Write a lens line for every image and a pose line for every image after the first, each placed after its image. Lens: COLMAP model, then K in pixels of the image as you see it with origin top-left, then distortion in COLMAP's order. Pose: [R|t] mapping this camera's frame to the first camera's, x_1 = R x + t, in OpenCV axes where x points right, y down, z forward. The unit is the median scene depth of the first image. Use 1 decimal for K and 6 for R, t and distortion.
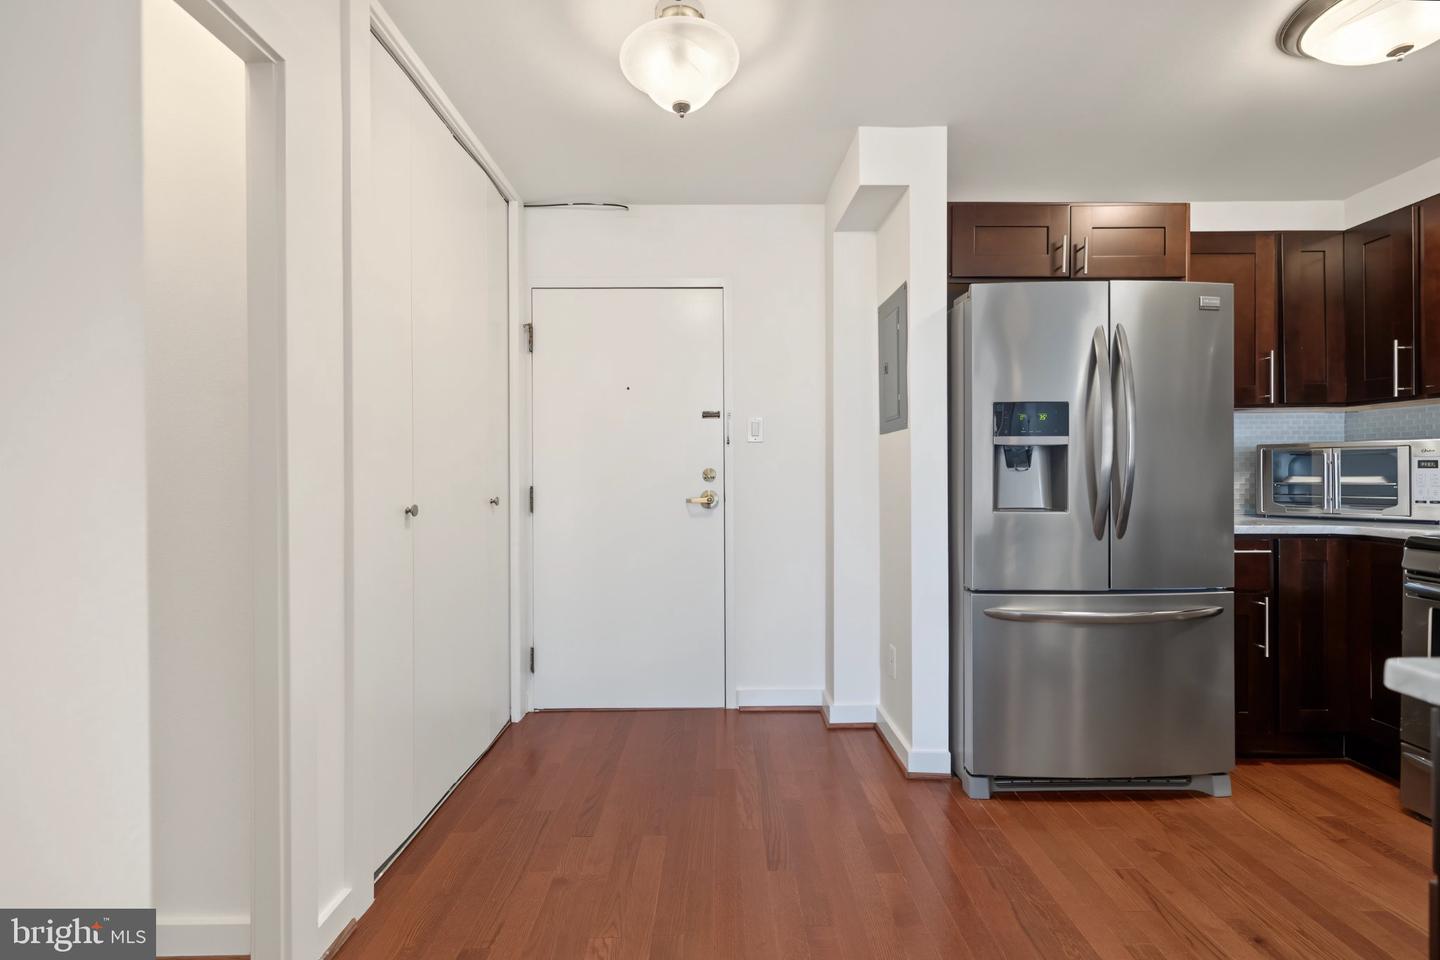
lens RADIAL K [[608.4, 0, 724.6], [0, 608.4, 478.5], [0, 0, 1]] dist [-0.002027, -0.000220]
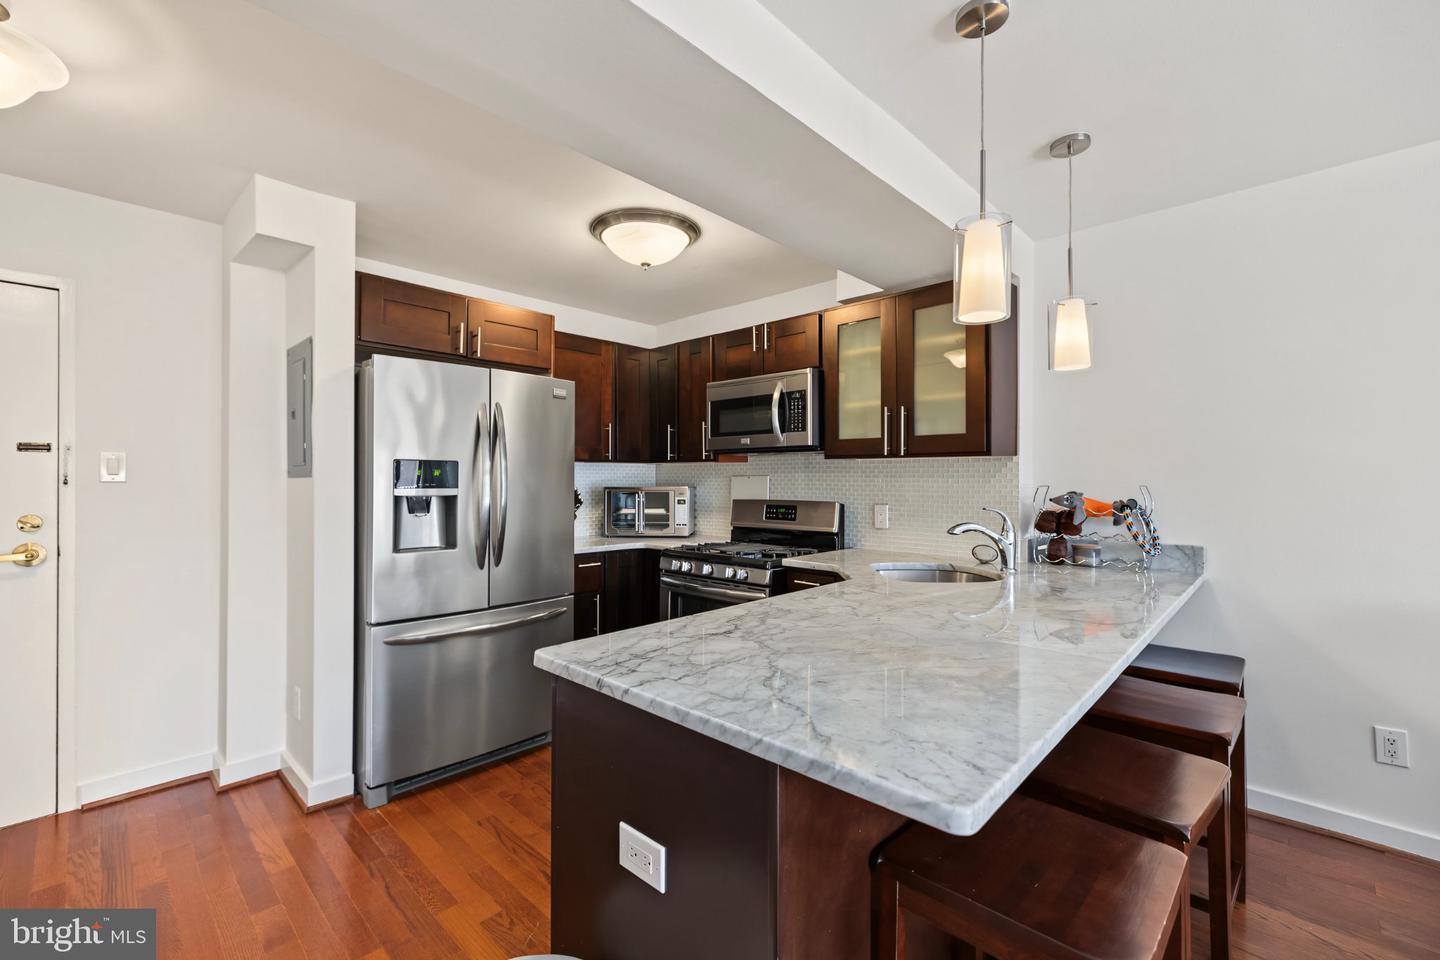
lens RADIAL K [[608.4, 0, 724.6], [0, 608.4, 478.5], [0, 0, 1]] dist [-0.002027, -0.000220]
pose [[0.694353, 0.006500, 0.719605, 0.041744], [0.000032, 0.999959, -0.009064, -0.071338], [-0.719634, 0.006317, 0.694325, -0.238249]]
